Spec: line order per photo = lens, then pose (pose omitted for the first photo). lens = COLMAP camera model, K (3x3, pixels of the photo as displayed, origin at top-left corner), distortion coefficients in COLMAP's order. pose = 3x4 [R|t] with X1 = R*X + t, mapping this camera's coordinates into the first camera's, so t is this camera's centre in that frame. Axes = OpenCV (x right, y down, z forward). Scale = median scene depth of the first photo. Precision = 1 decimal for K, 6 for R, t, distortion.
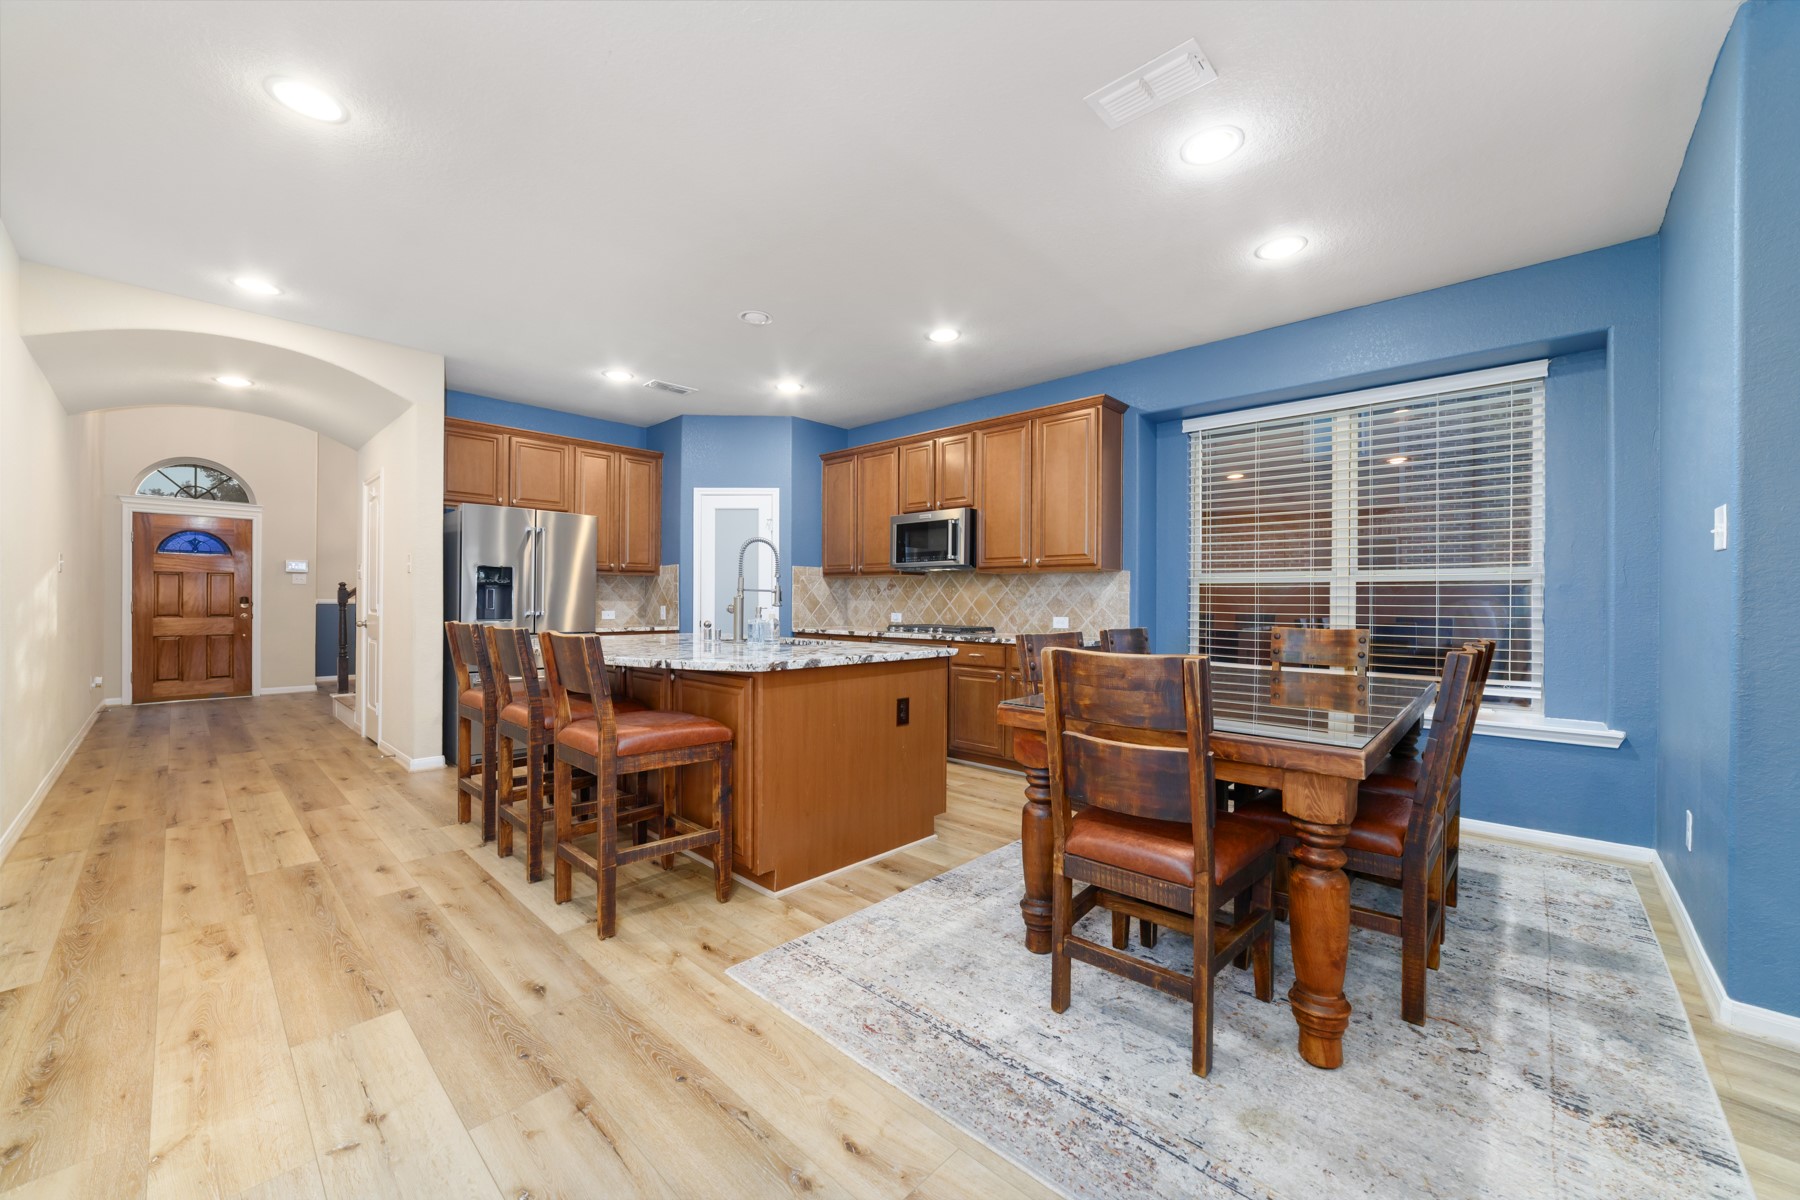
lens RADIAL K [[686.9, 0, 905.4], [0, 686.9, 602.0], [0, 0, 1]] dist [-0.019159, 0.005264]
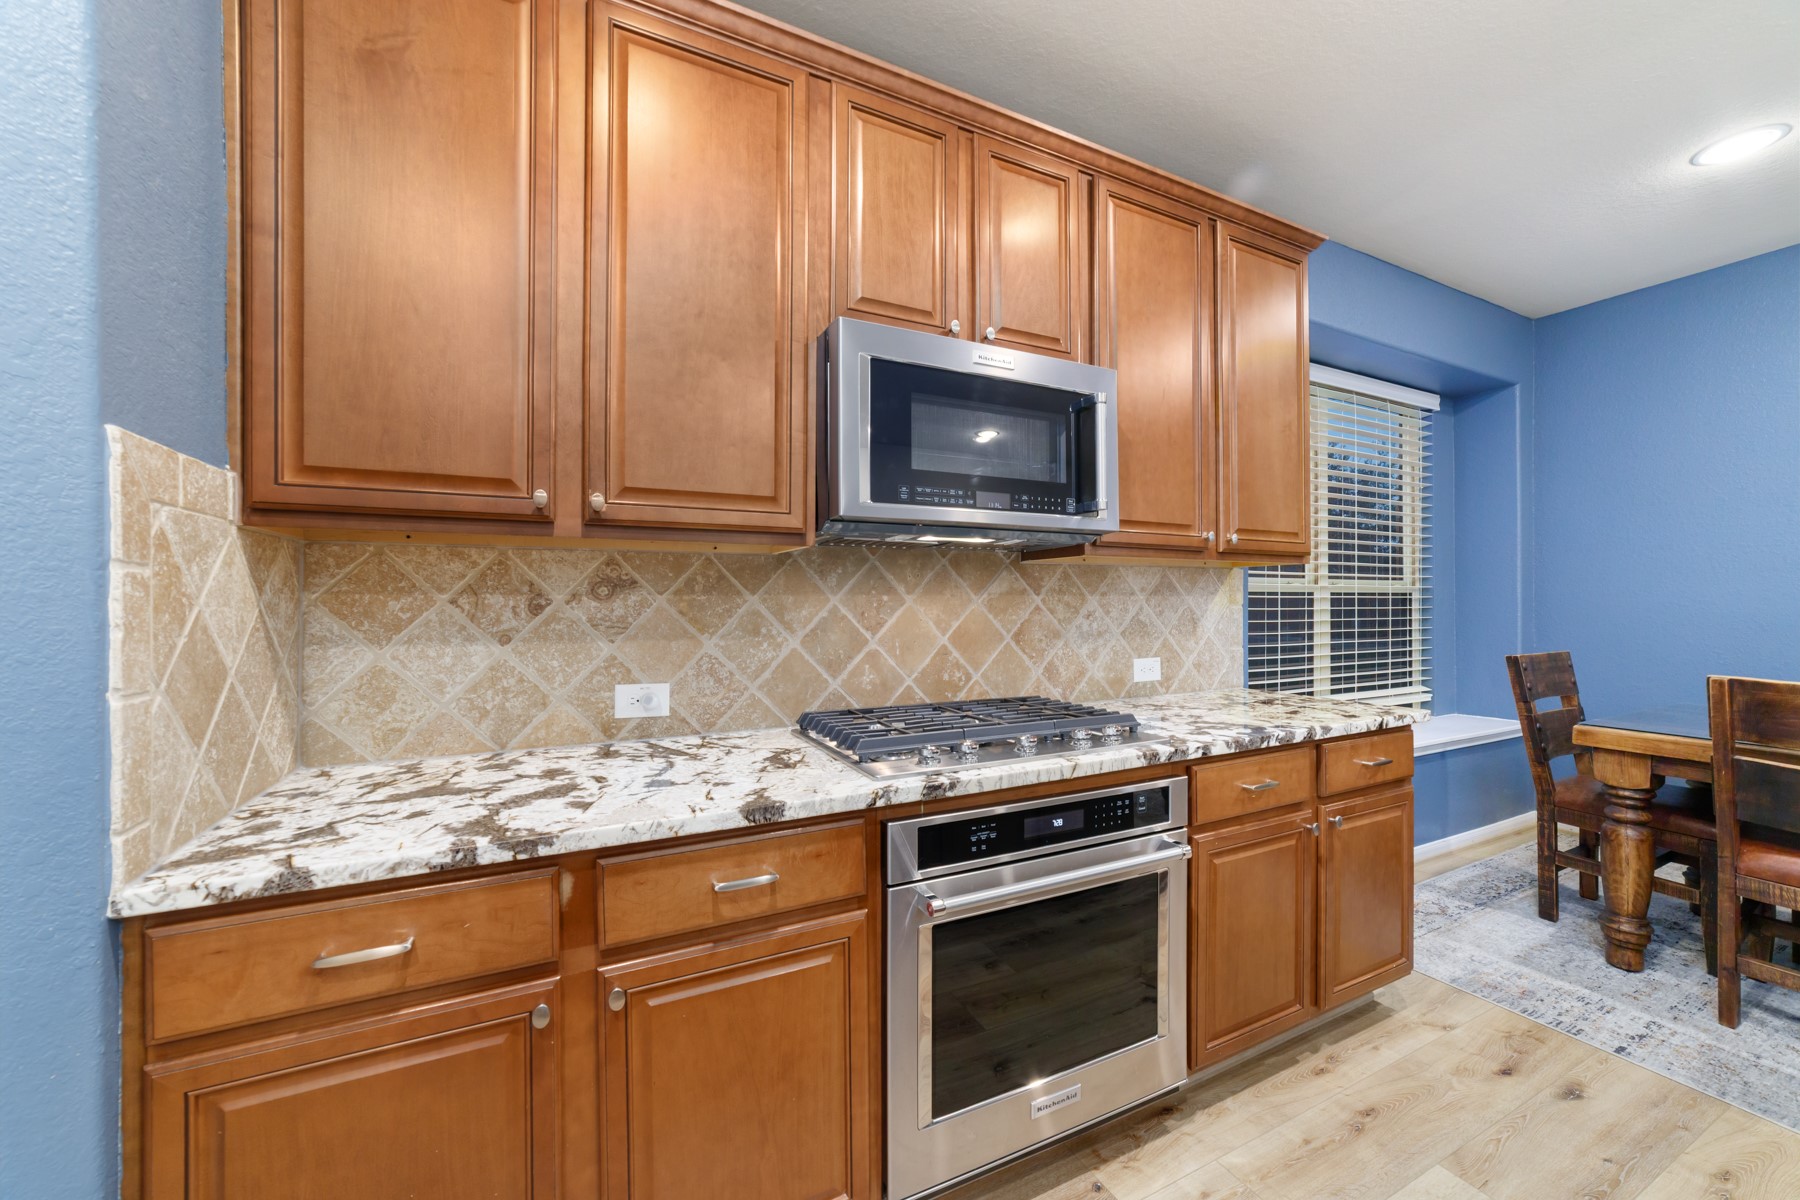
lens RADIAL K [[686.9, 0, 905.8], [0, 686.9, 602.8], [0, 0, 1]] dist [-0.019159, 0.005264]
pose [[0.347984, -0.010233, 0.937445, -0.283341], [0.005358, 0.999946, 0.008927, -0.022179], [-0.937485, 0.001916, 0.348020, 0.986669]]
